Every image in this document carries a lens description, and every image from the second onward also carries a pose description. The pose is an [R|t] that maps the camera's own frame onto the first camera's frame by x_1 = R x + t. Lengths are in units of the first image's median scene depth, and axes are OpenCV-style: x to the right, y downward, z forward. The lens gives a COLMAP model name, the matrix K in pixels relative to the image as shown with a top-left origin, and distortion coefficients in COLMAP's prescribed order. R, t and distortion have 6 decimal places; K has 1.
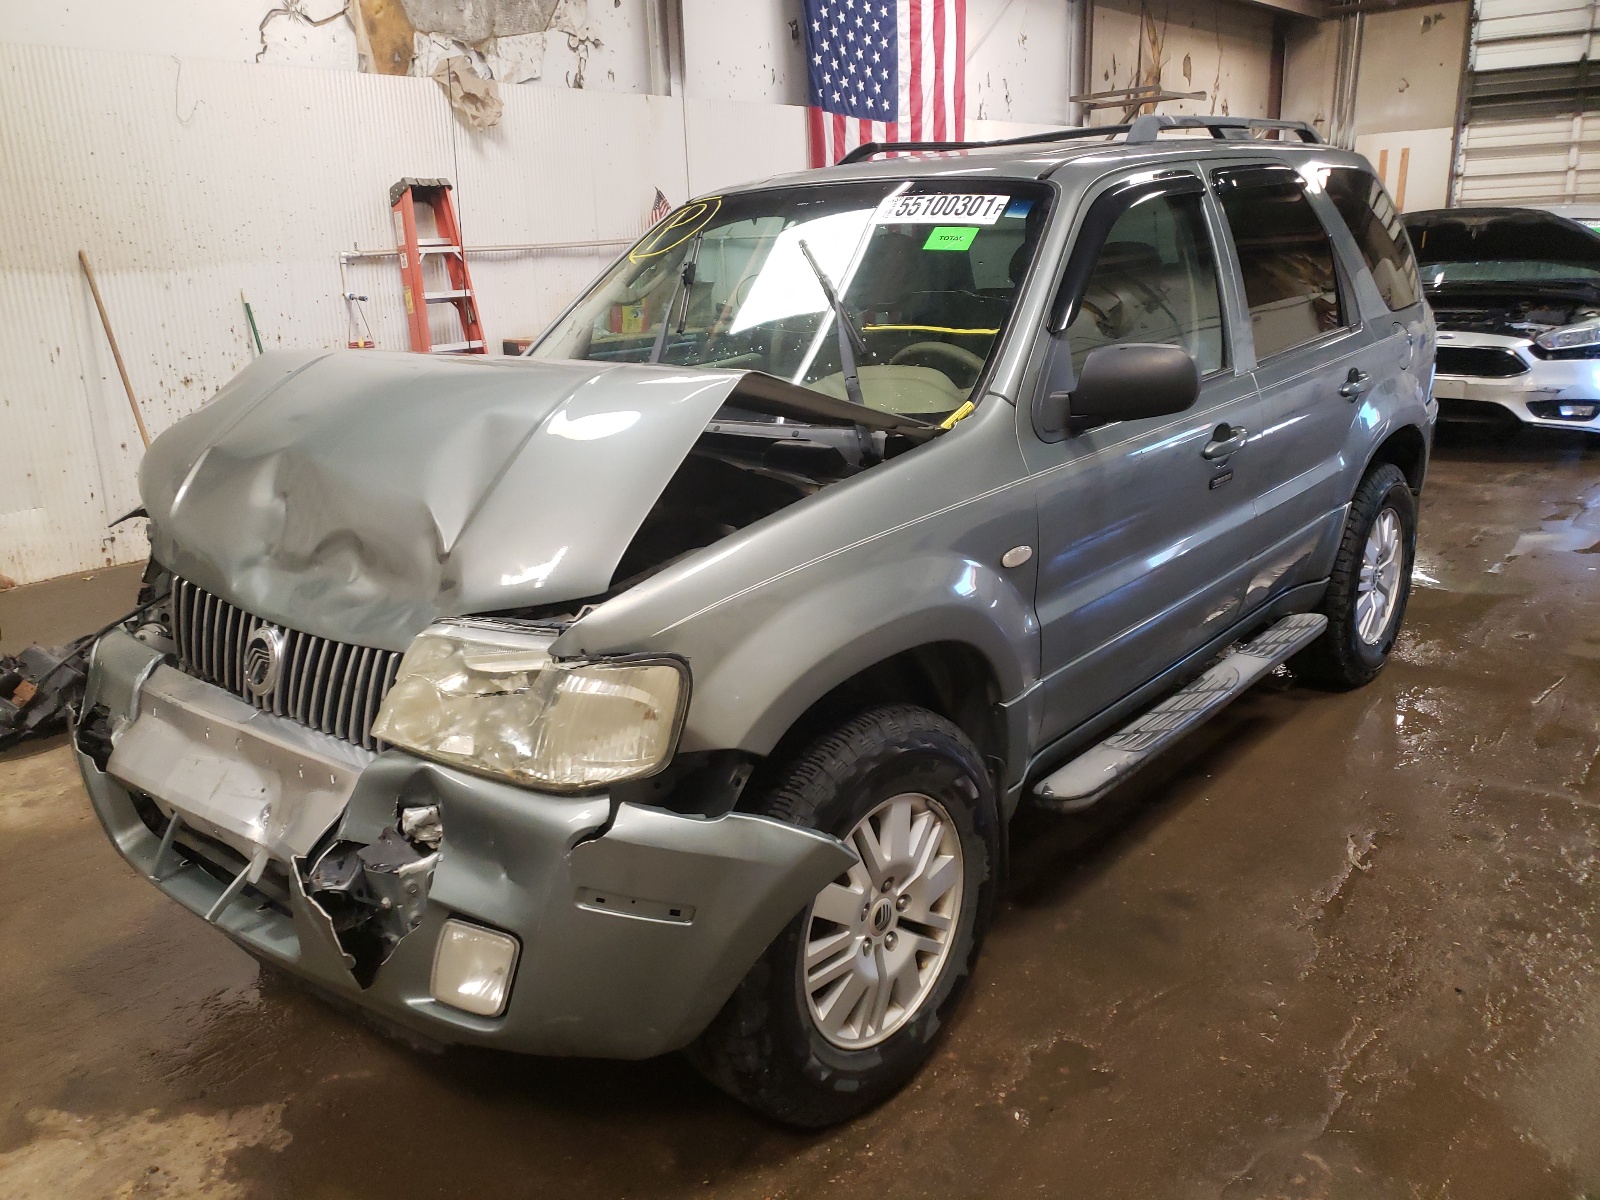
lens RADIAL K [[1247.2, 0, 771.8], [0, 1247.2, 594.3], [0, 0, 1]] dist [0.013394, -0.002394]
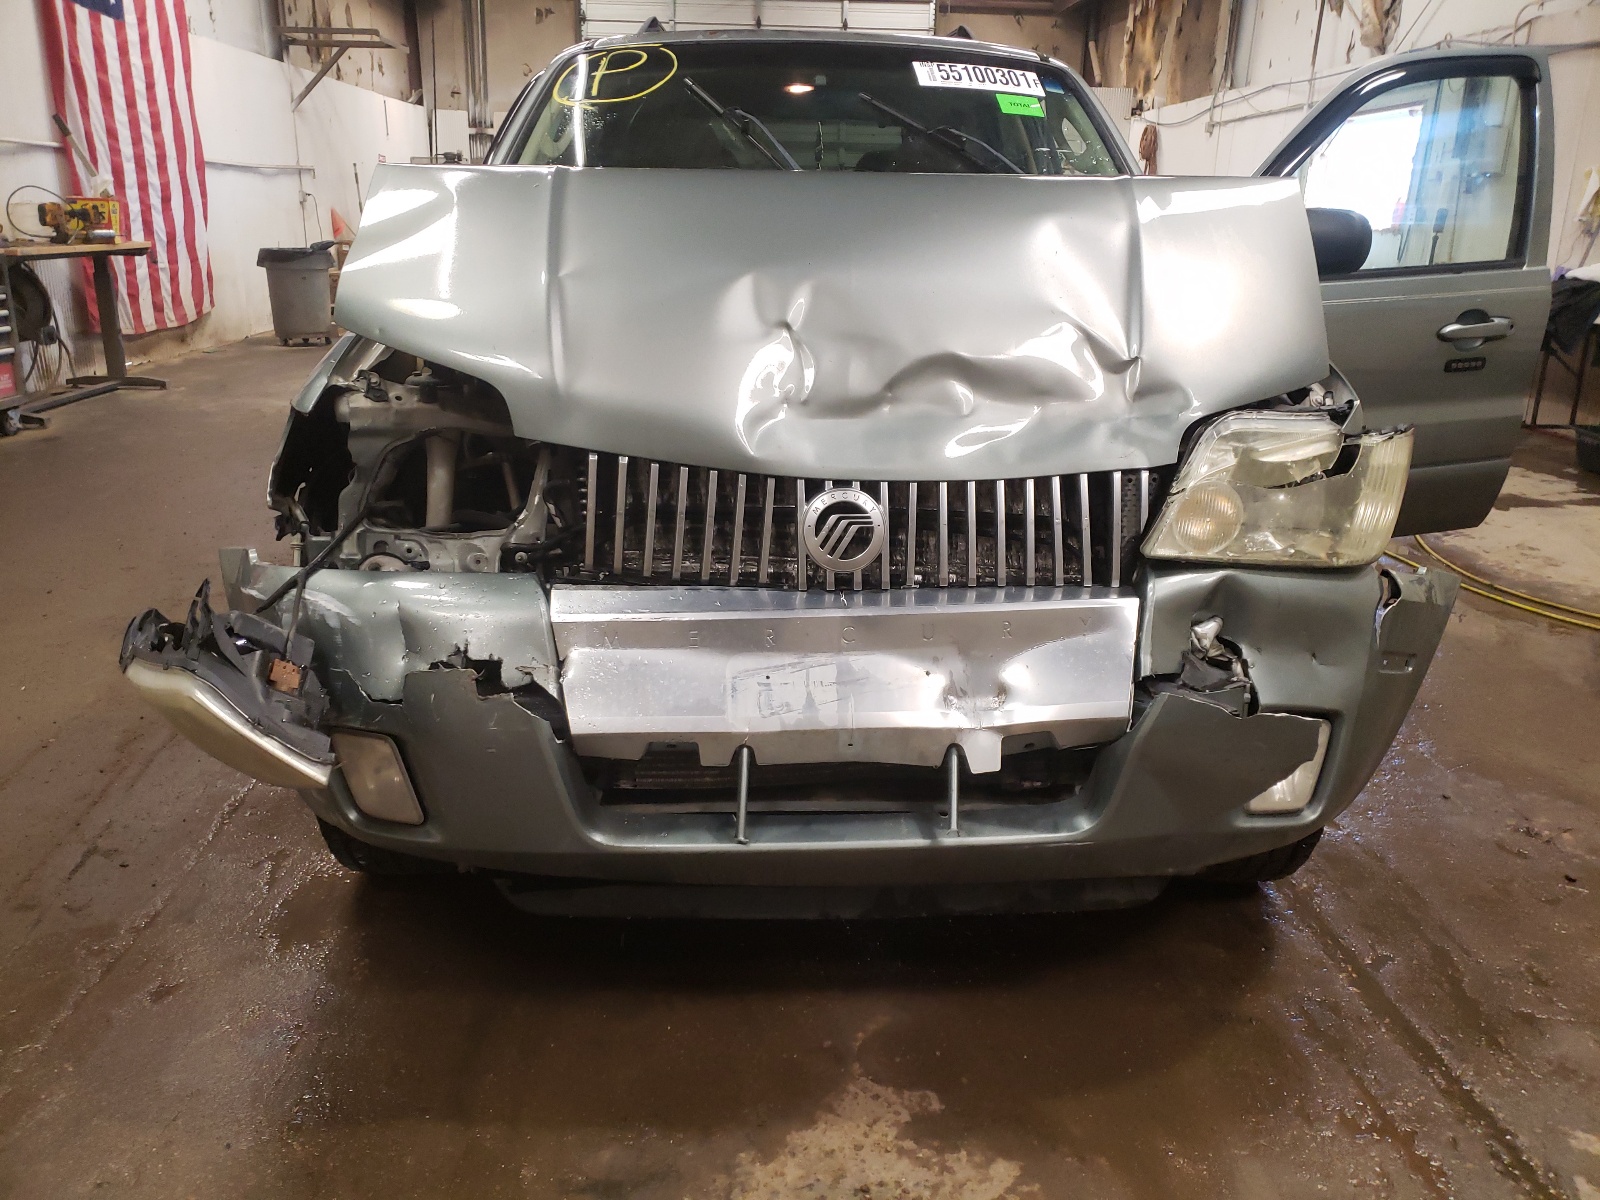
lens RADIAL K [[1247.2, 0, 771.8], [0, 1247.2, 594.3], [0, 0, 1]] dist [0.013394, -0.002394]
pose [[0.727188, -0.159300, 0.667698, -0.267177], [0.152313, 0.985897, 0.069334, 0.008460], [-0.669326, 0.051280, 0.741197, 0.118831]]
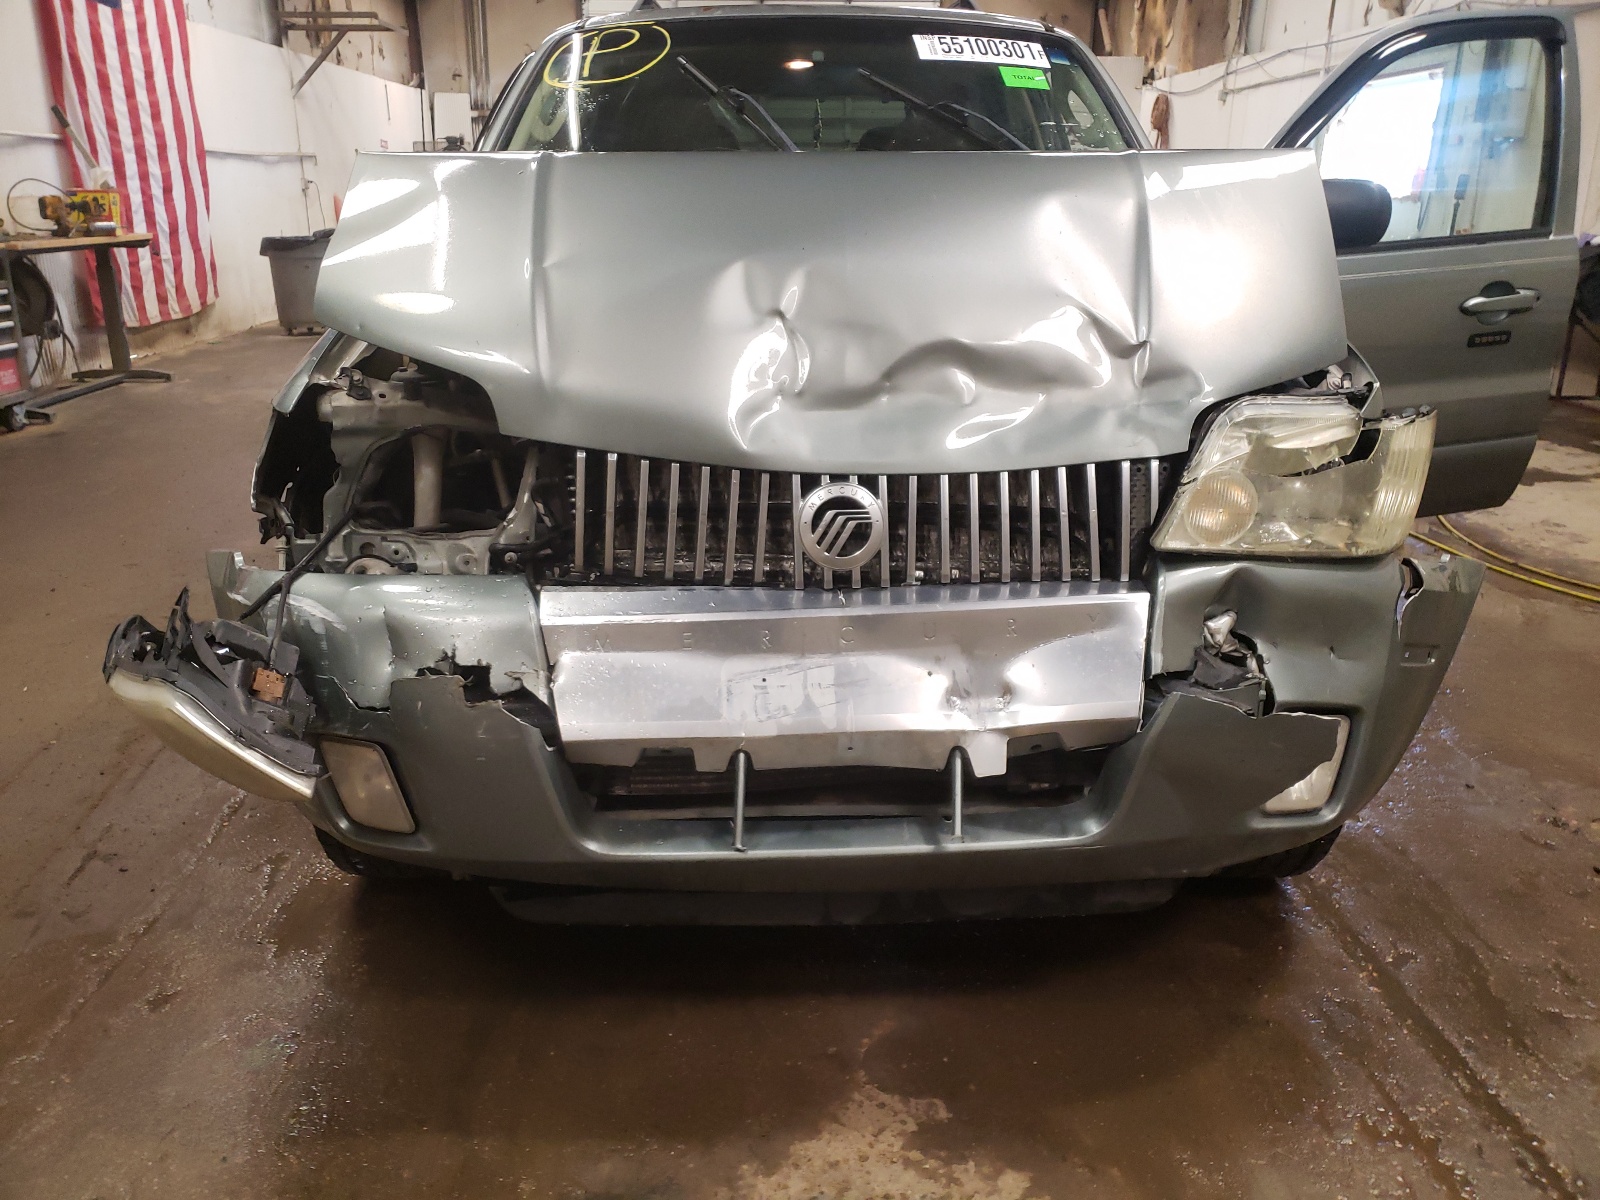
lens RADIAL K [[1253.8, 0, 759.6], [0, 1253.8, 604.2], [0, 0, 1]] dist [0.006772, 0.002735]
pose [[0.737452, -0.182995, 0.650136, -0.260823], [0.166387, 0.982152, 0.087714, 0.006514], [-0.654584, 0.043489, 0.754738, 0.121306]]
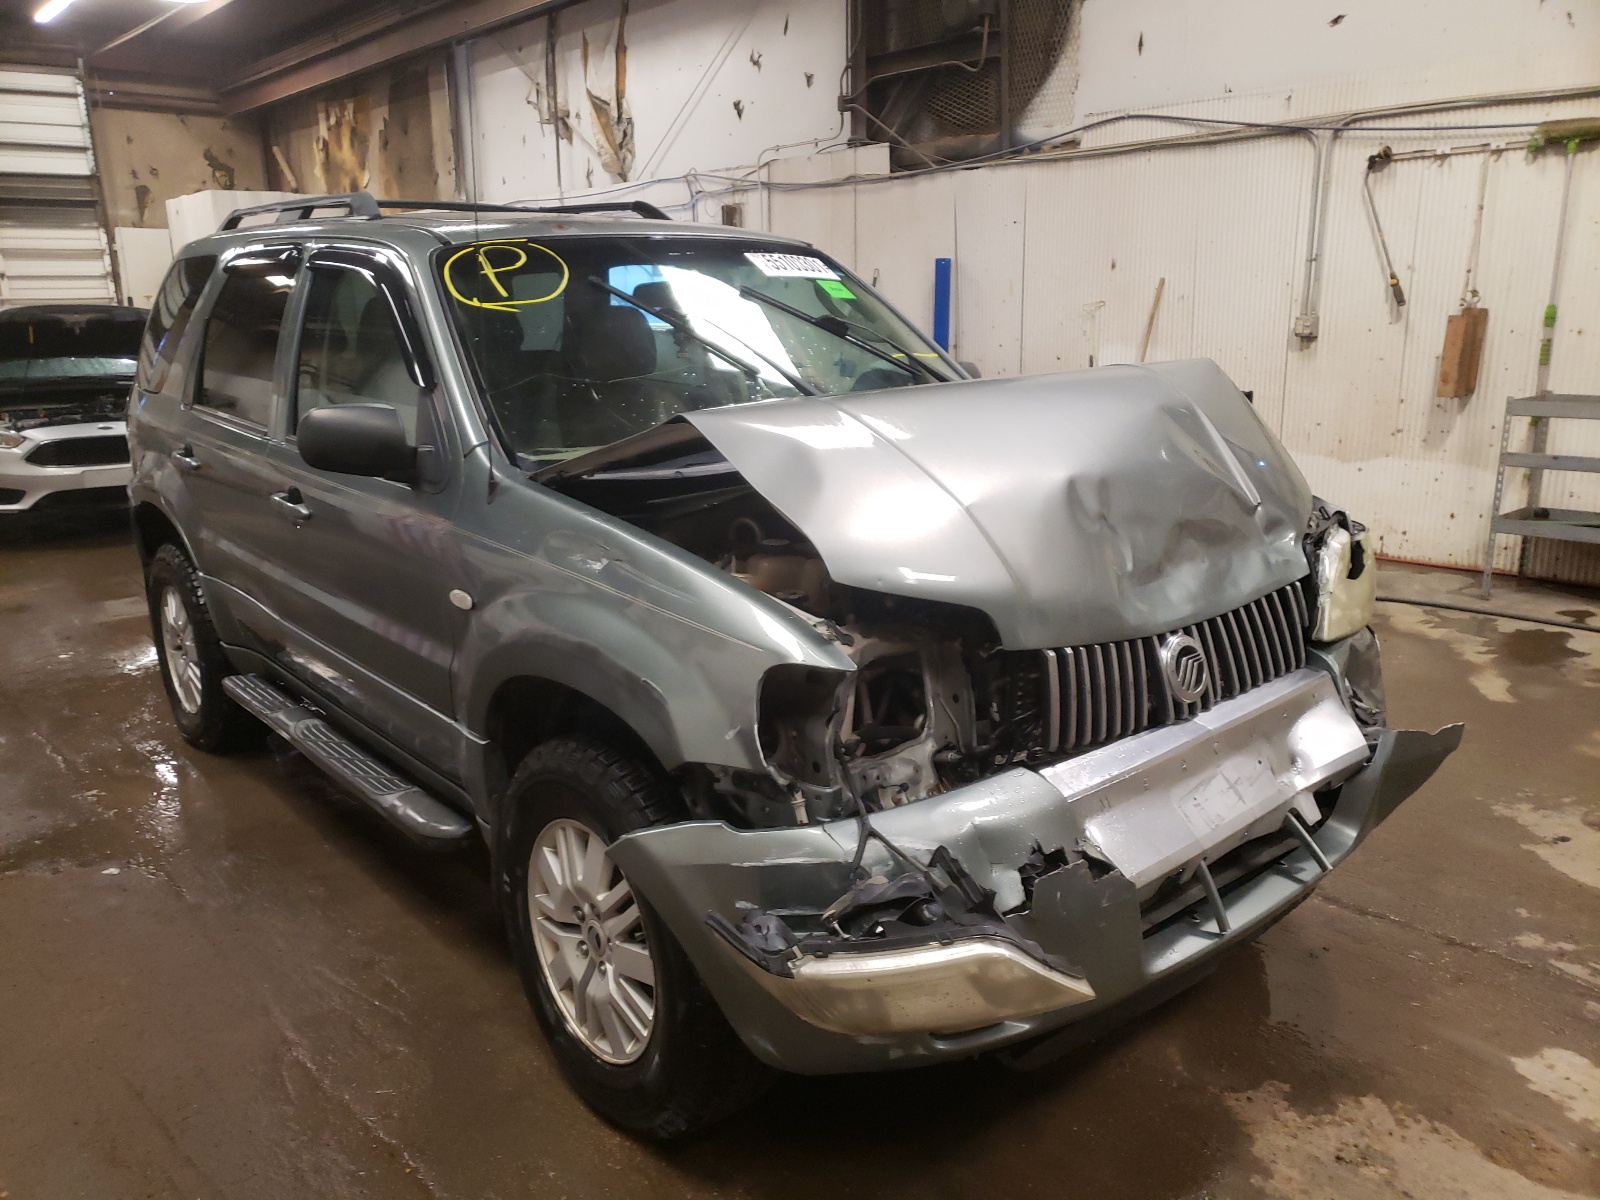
lens RADIAL K [[1247.2, 0, 771.8], [0, 1247.2, 594.3], [0, 0, 1]] dist [0.013394, -0.002394]
pose [[0.150238, -0.205828, 0.966987, -0.389087], [0.294874, 0.942899, 0.154887, -0.070999], [-0.943651, 0.261869, 0.202353, 0.297845]]
